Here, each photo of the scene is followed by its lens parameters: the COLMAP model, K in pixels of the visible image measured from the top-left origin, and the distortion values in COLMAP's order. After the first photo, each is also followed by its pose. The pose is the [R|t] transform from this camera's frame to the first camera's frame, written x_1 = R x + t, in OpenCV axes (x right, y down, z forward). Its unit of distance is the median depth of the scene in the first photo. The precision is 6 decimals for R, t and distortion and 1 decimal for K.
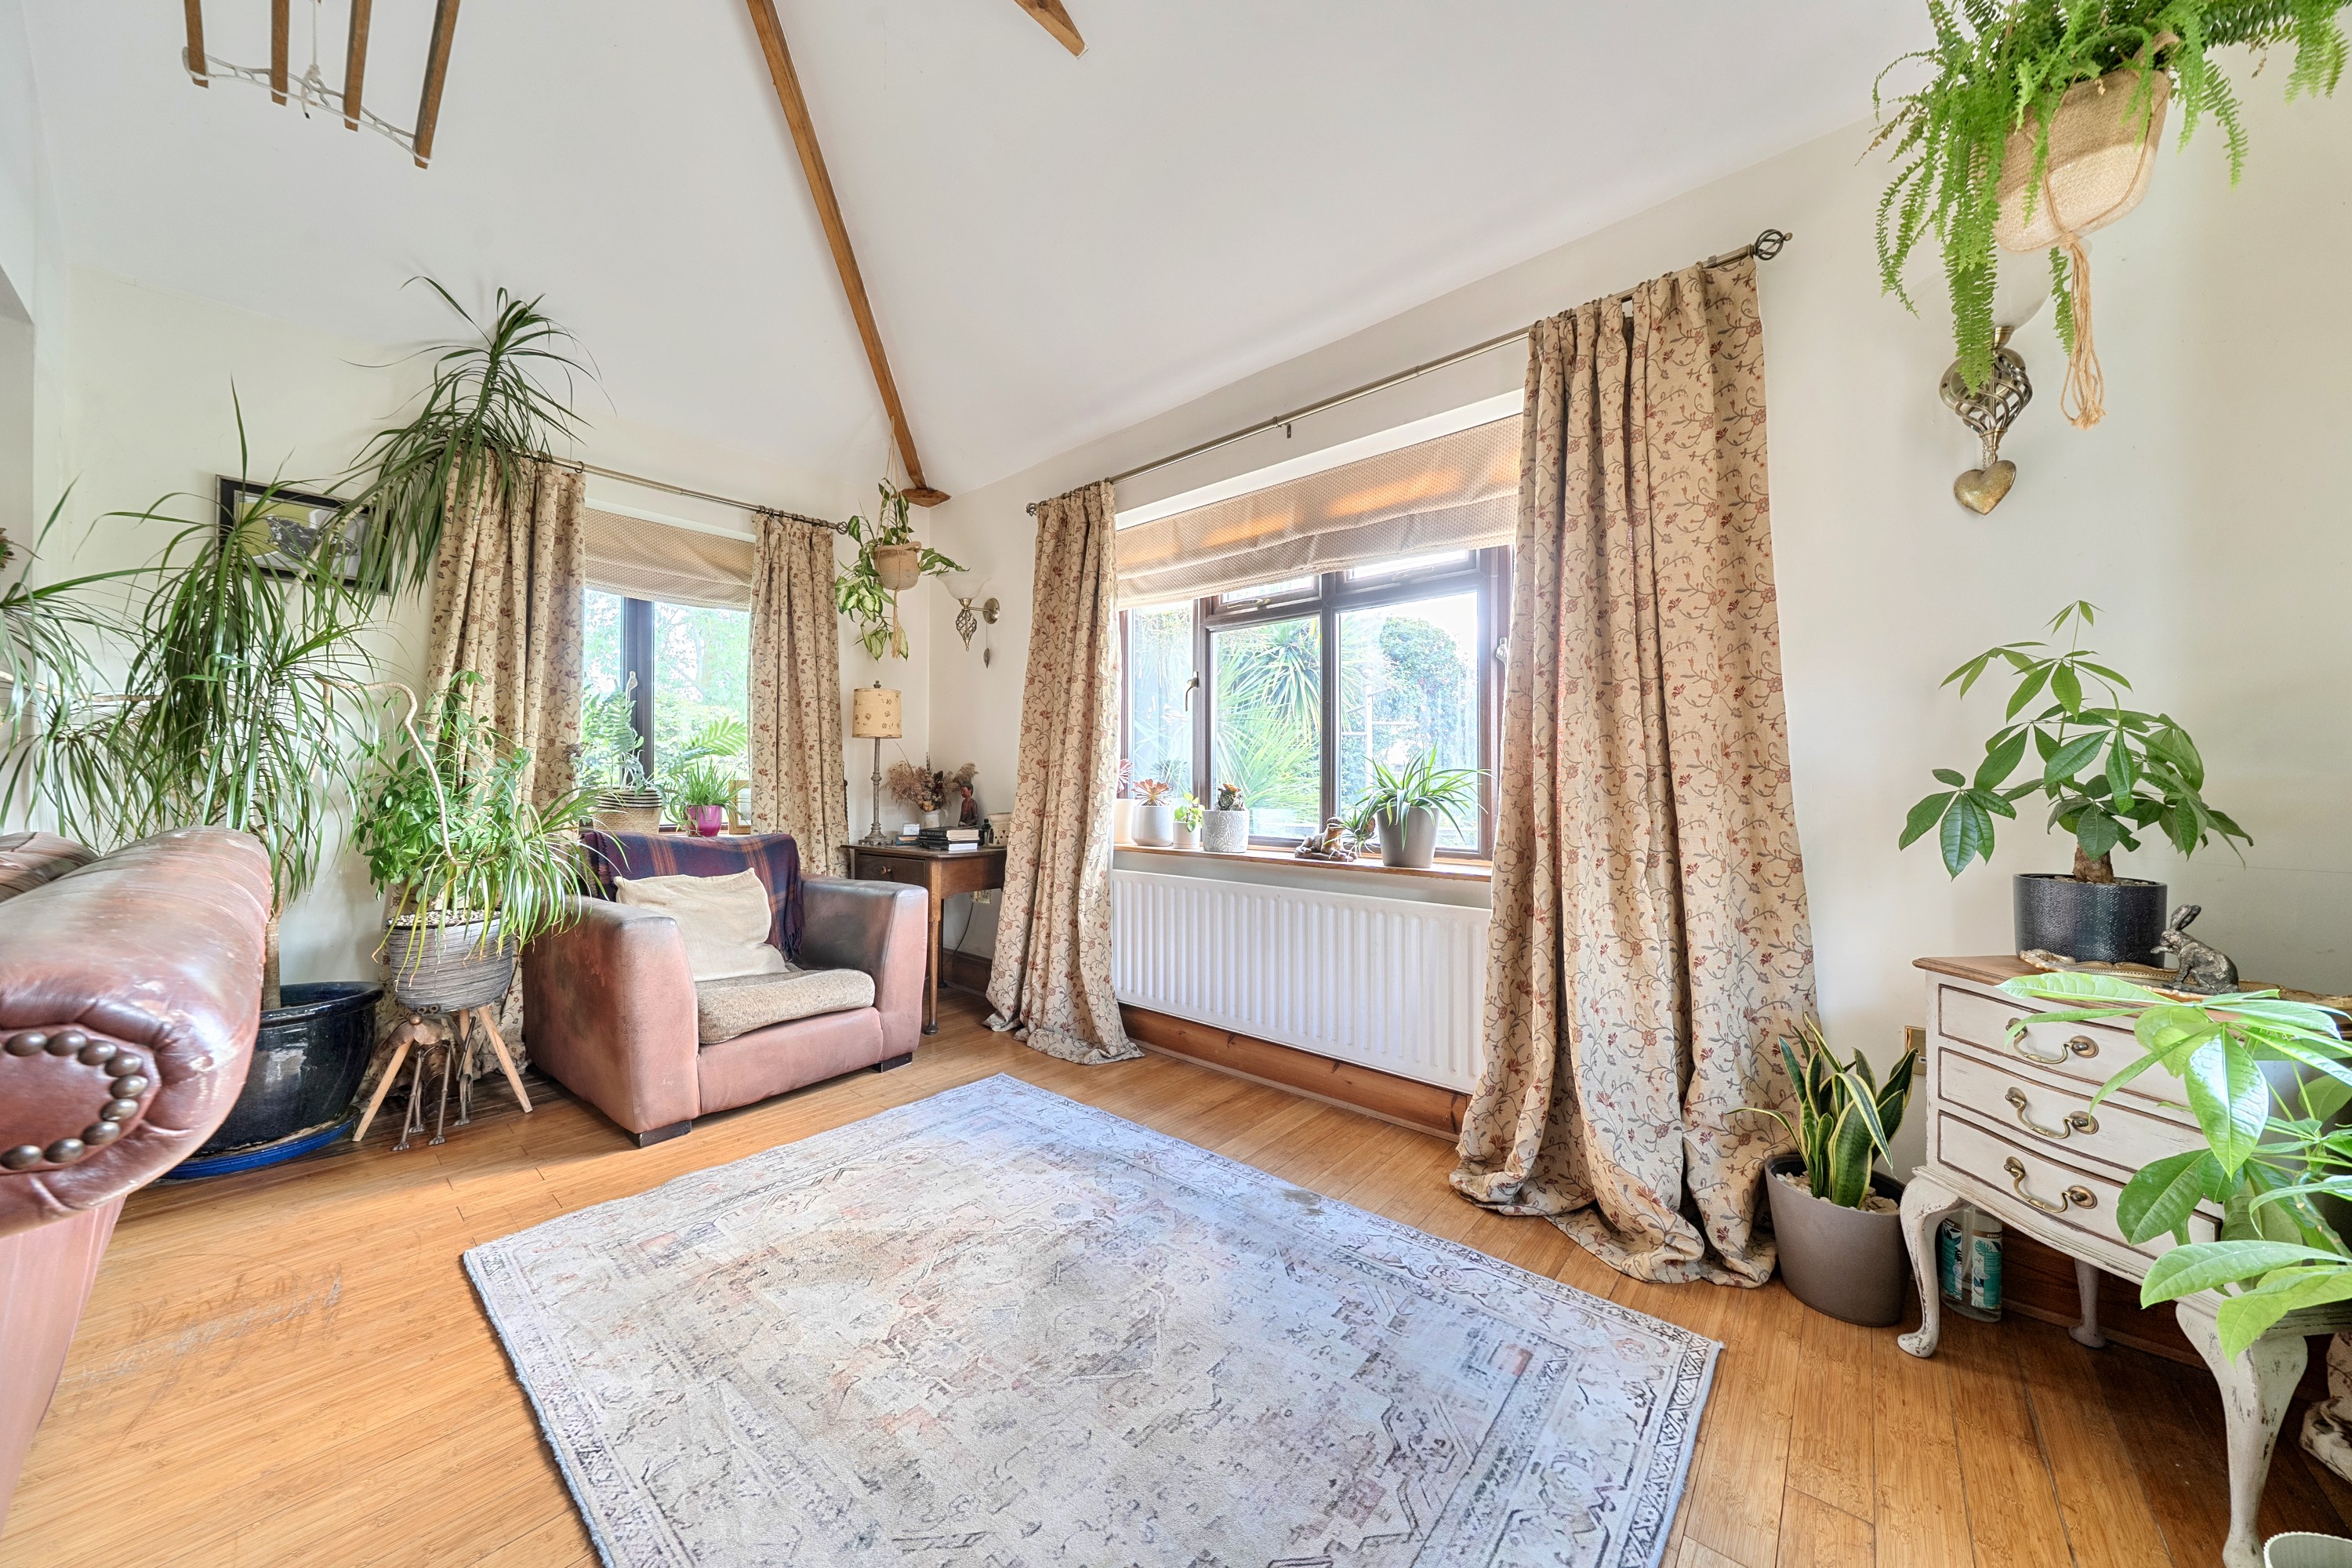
lens RADIAL K [[797.4, 0, 1164.0], [0, 797.4, 778.3], [0, 0, 1]] dist [-0.001521, -0.000030]
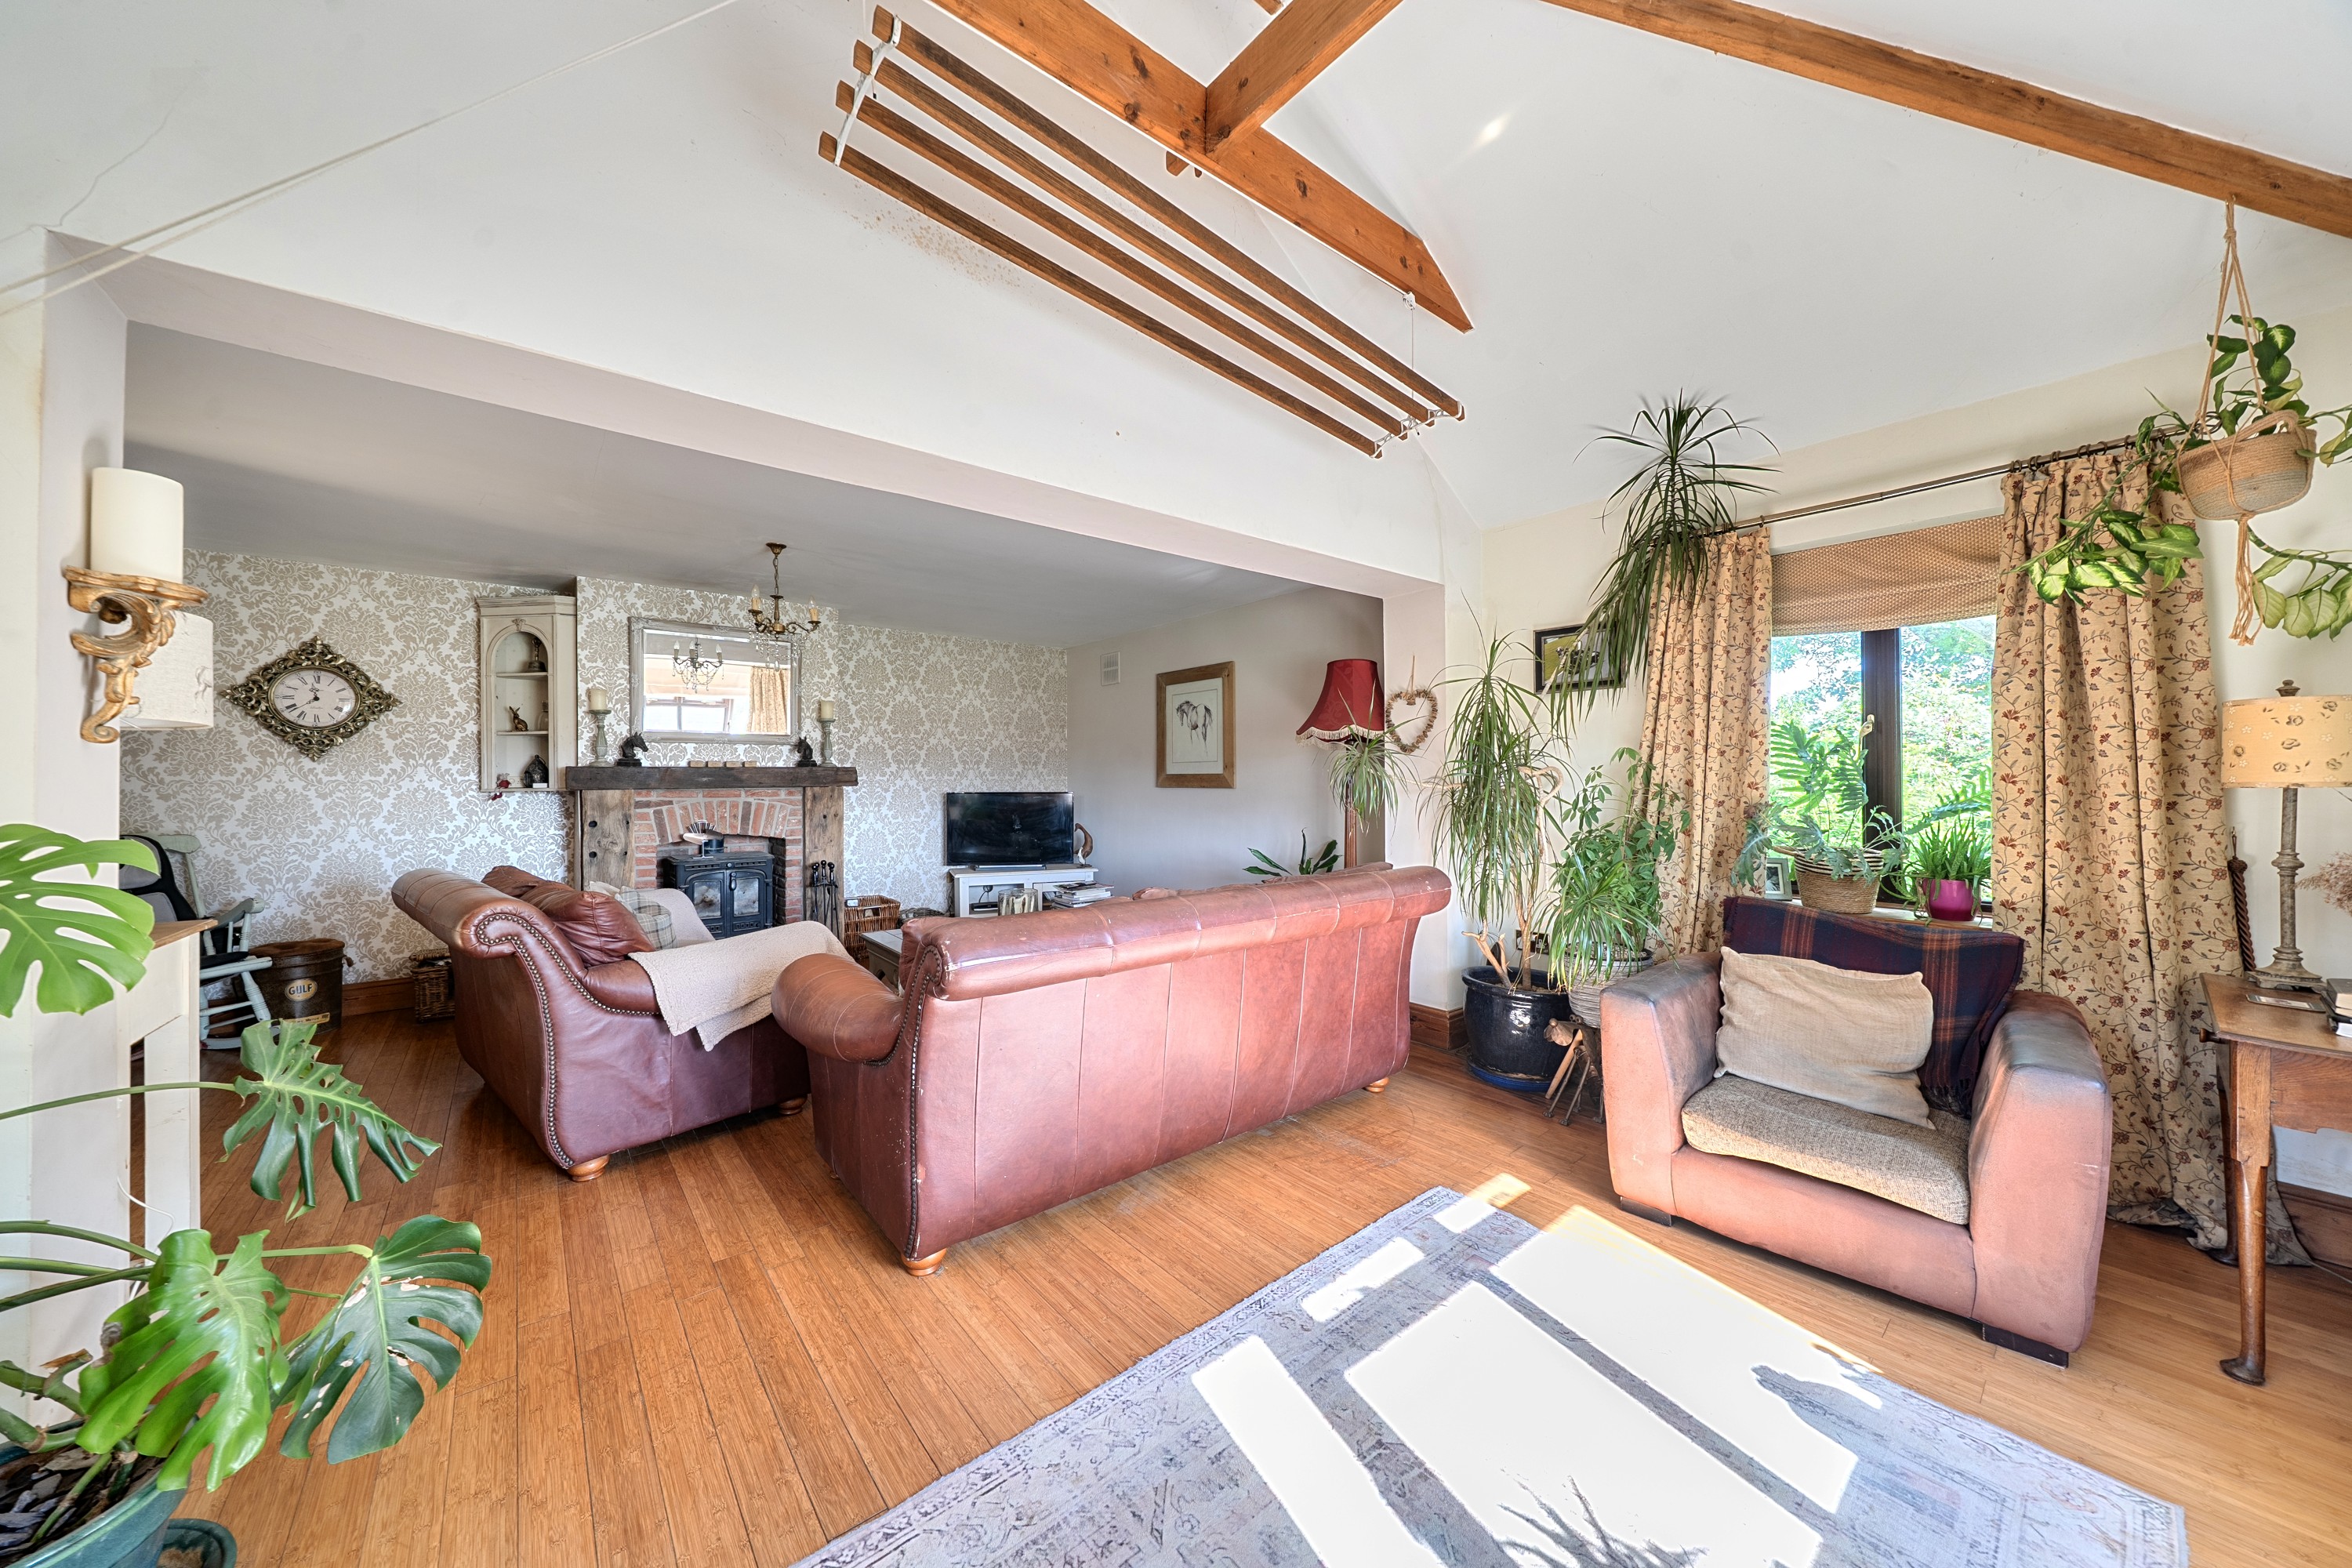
lens RADIAL K [[797.4, 0, 1169.4], [0, 797.4, 779.5], [0, 0, 1]] dist [-0.001521, -0.000030]
pose [[-0.152501, -0.000903, -0.988303, 0.368545], [0.007595, 0.999969, -0.002086, -0.081106], [0.988274, -0.007824, -0.152489, 0.454555]]
